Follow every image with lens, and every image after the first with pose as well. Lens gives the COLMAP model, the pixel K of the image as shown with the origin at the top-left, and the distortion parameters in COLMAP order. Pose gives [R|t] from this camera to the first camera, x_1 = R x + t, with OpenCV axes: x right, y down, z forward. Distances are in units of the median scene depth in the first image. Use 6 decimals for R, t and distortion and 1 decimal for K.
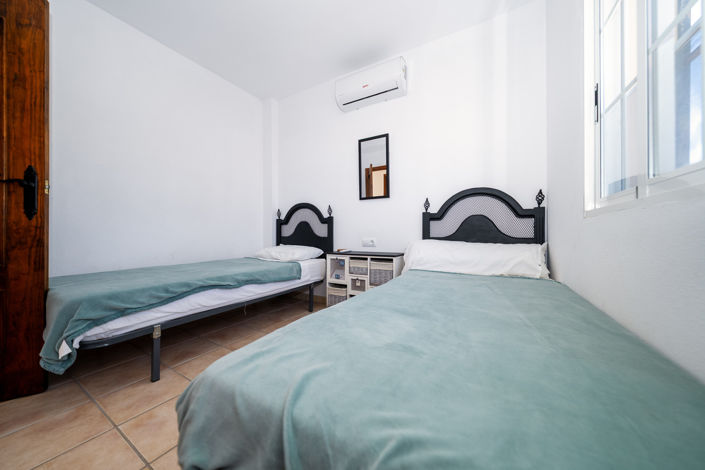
lens RADIAL K [[246.2, 0, 348.6], [0, 246.2, 231.4], [0, 0, 1]] dist [-0.001019, -0.000024]
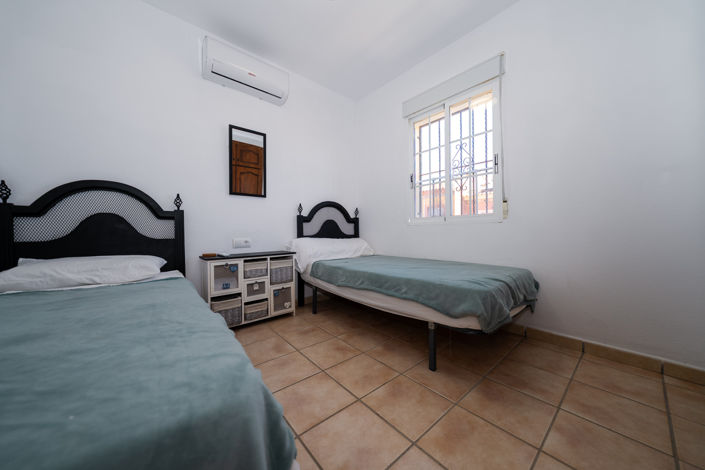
lens RADIAL K [[246.2, 0, 346.2], [0, 246.2, 232.7], [0, 0, 1]] dist [-0.001019, -0.000024]
pose [[0.309673, -0.001420, 0.950842, -0.749501], [0.003847, 0.999993, 0.000241, 0.008686], [-0.950835, 0.003584, 0.309676, 0.402546]]
